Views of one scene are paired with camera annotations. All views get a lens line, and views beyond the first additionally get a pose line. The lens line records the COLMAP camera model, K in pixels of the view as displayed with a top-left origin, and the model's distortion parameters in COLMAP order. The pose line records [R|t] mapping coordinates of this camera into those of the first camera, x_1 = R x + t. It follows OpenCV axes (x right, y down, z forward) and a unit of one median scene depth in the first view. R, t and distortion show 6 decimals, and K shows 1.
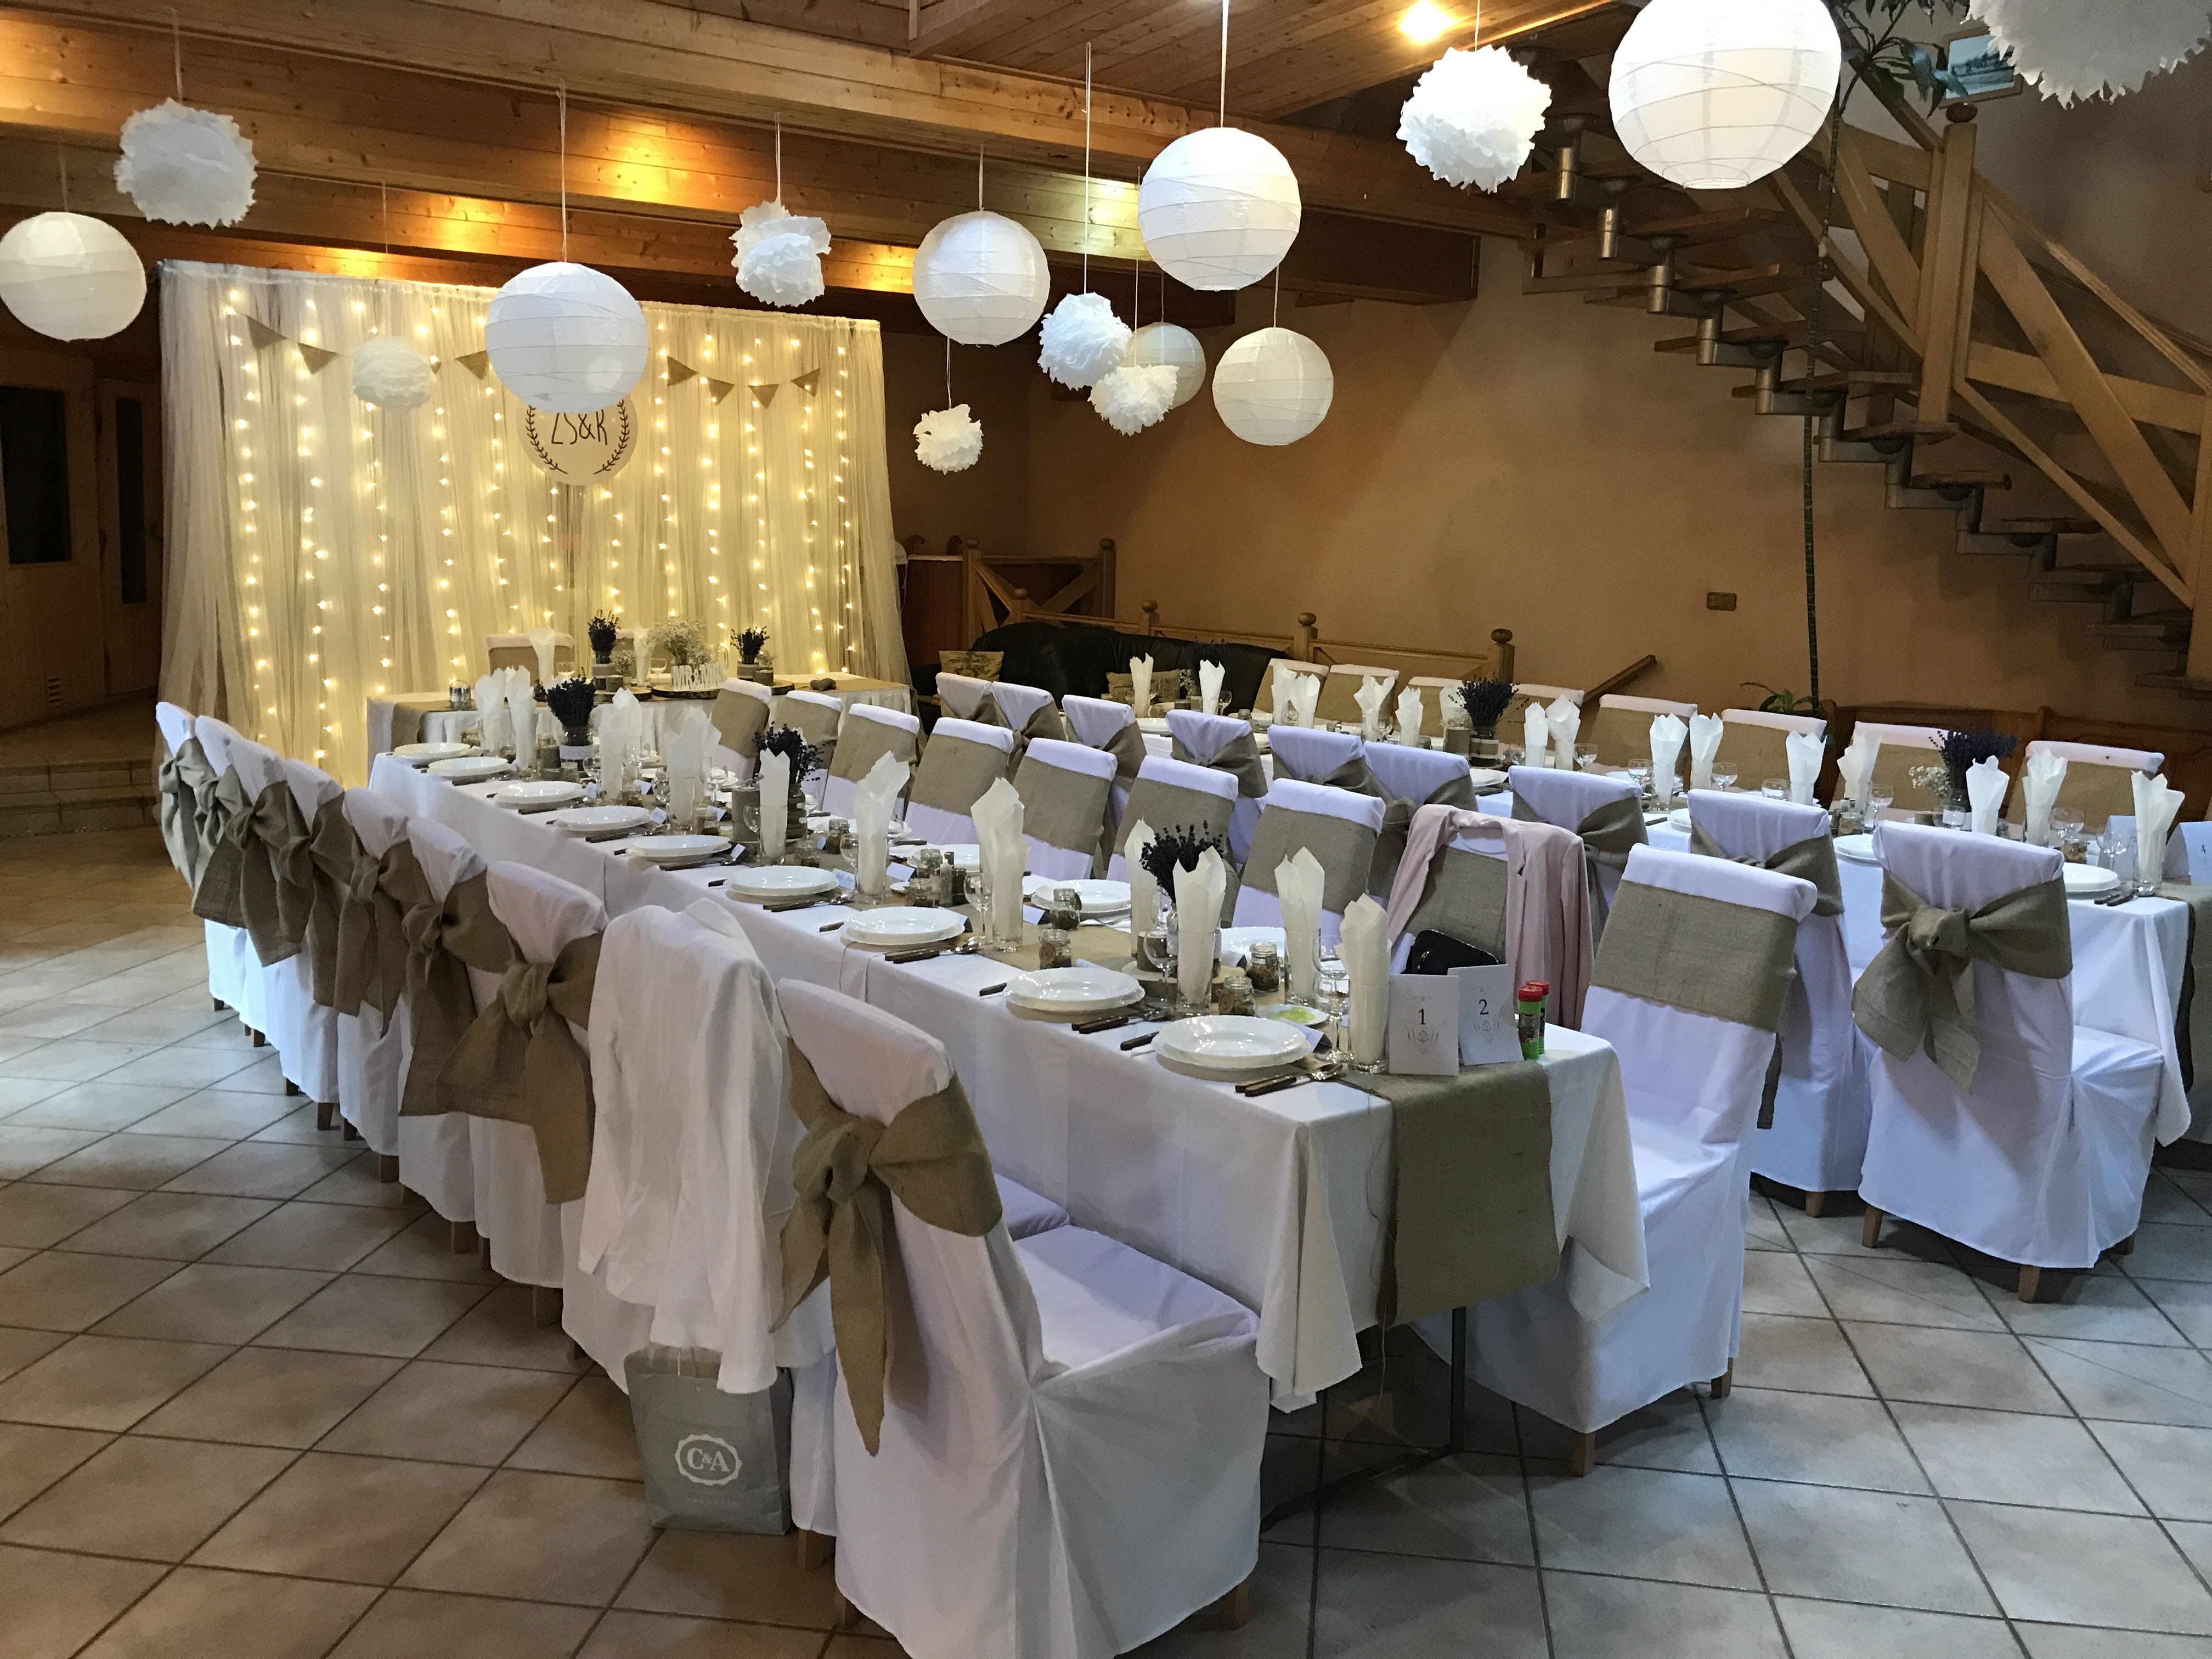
lens RADIAL K [[1855.4, 0, 1106.0], [0, 1855.4, 829.5], [0, 0, 1]] dist [0.037477, -0.003936]
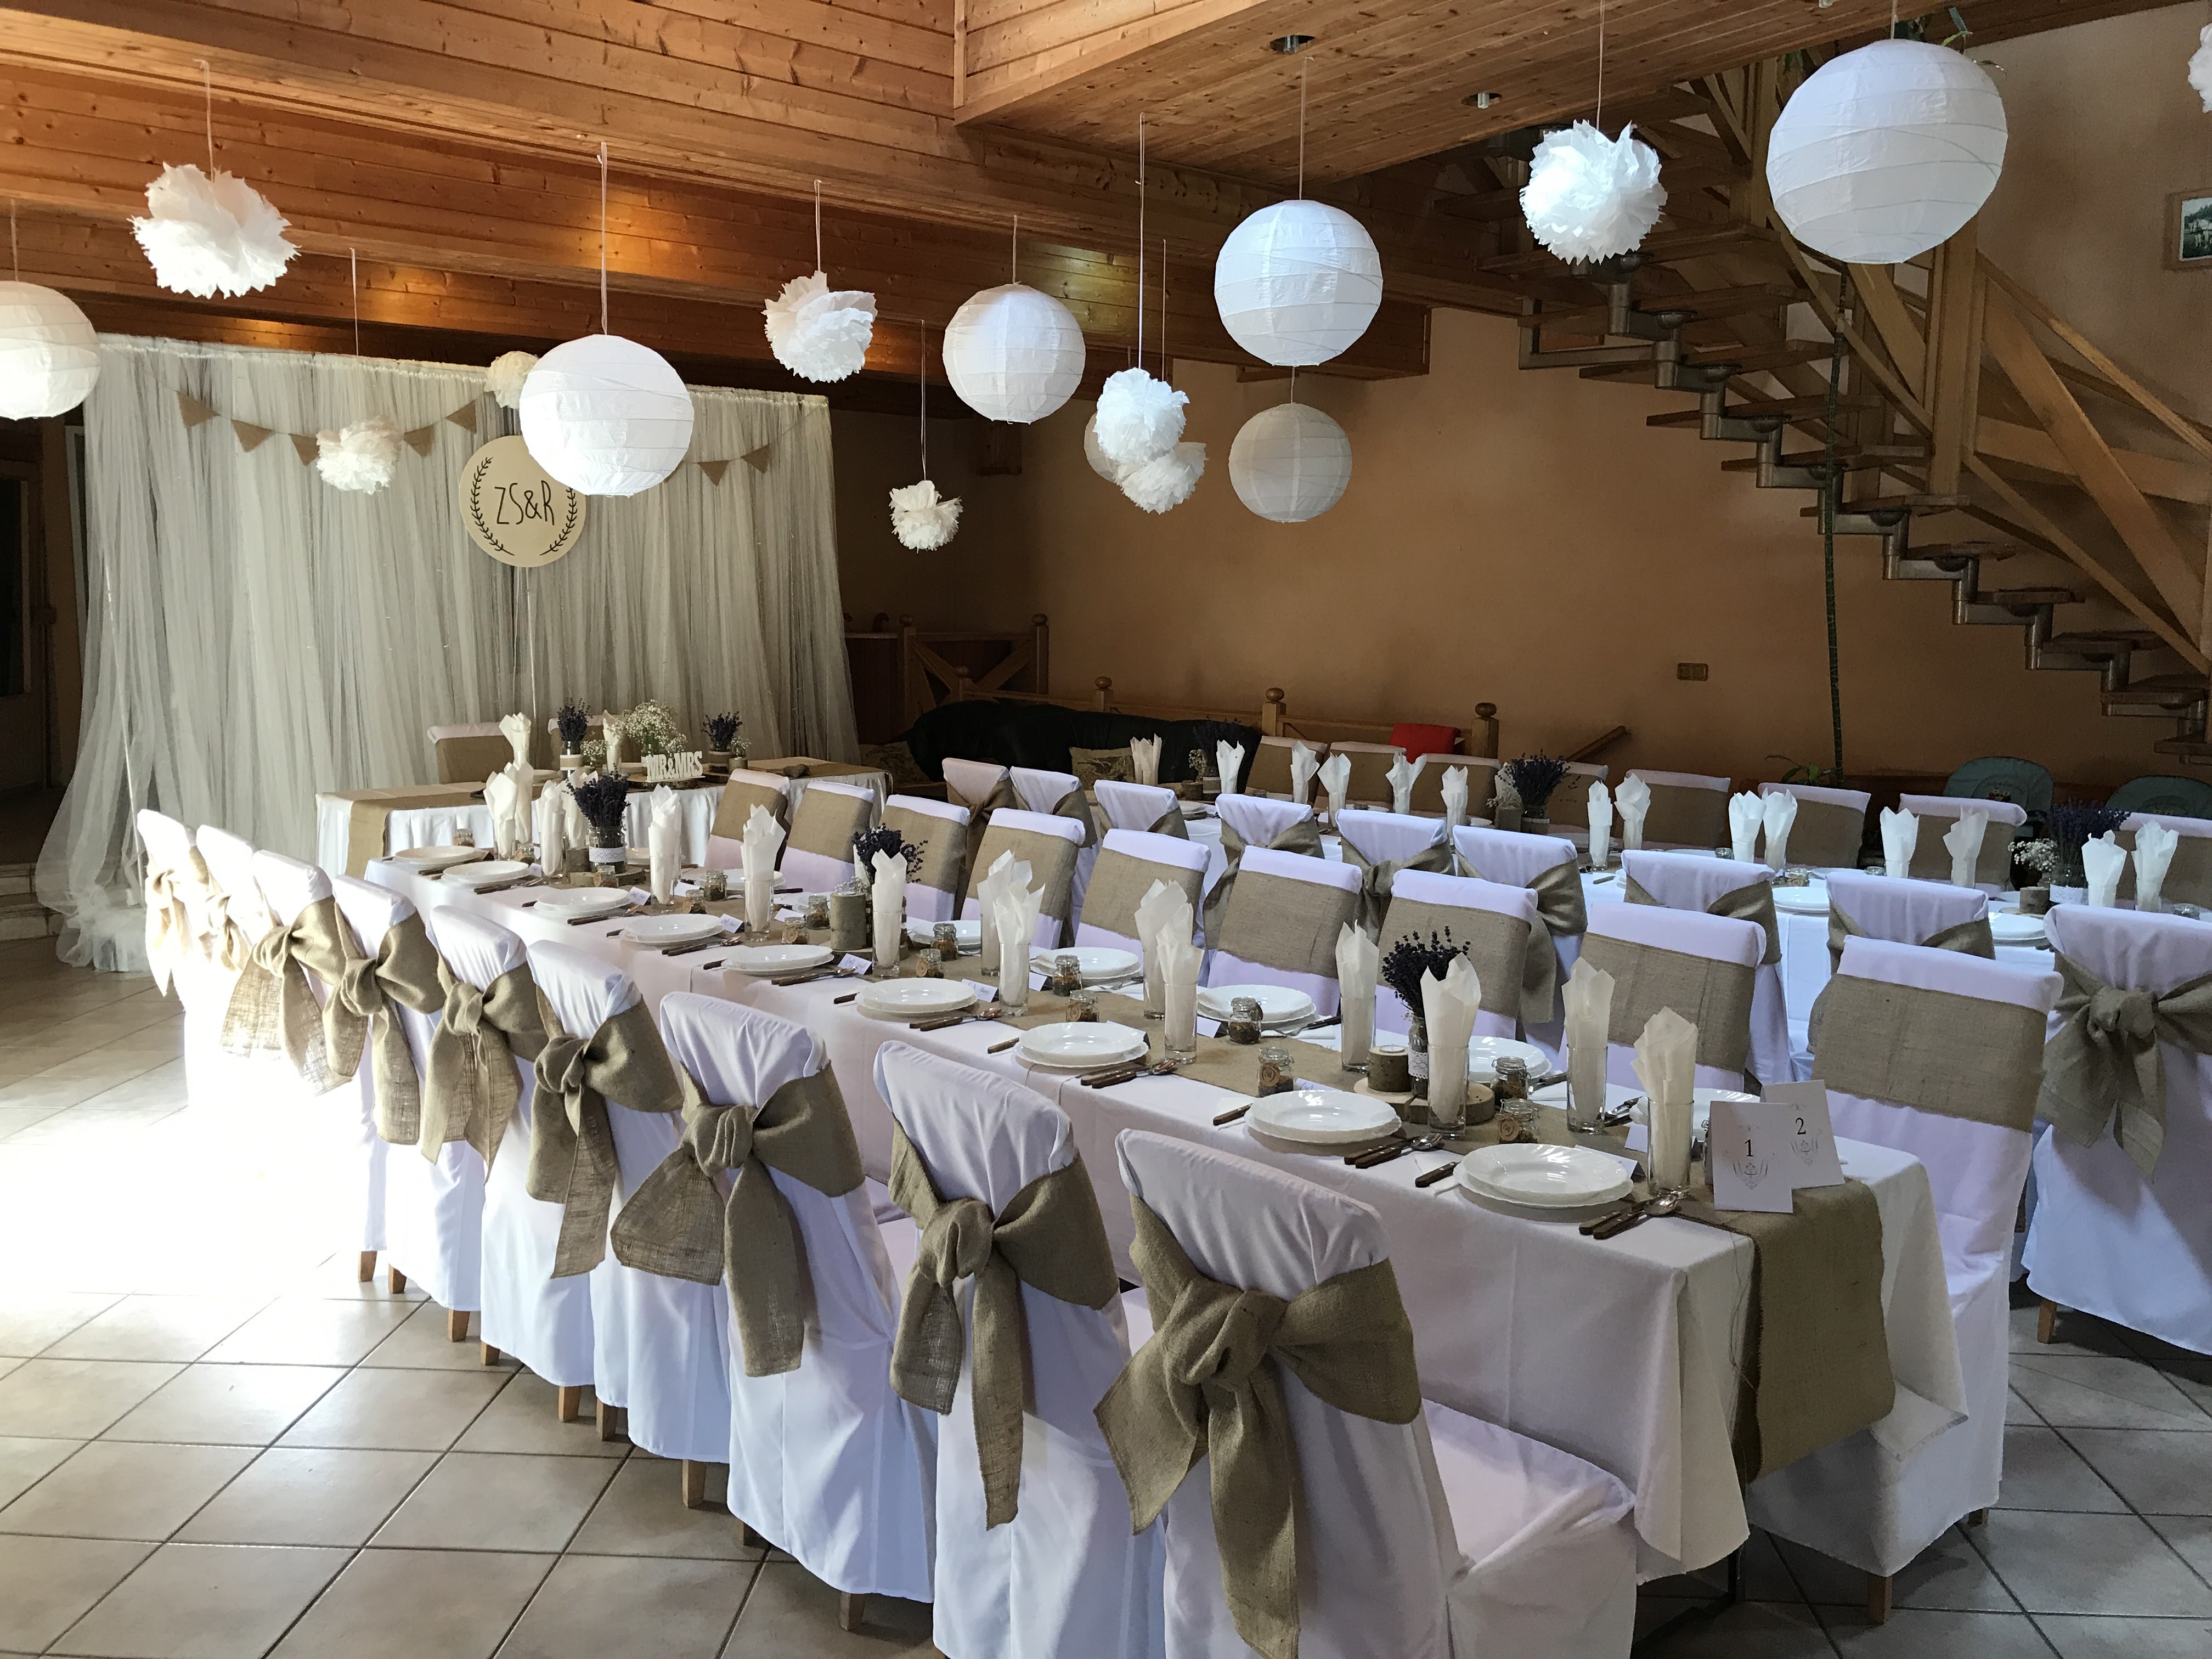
lens RADIAL K [[1855.4, 0, 1106.0], [0, 1855.4, 829.5], [0, 0, 1]] dist [0.037477, -0.003936]
pose [[0.996010, -0.021359, 0.086653, -0.129472], [0.024555, 0.999050, -0.035992, -0.016004], [-0.085802, 0.037976, 0.995588, 0.055024]]
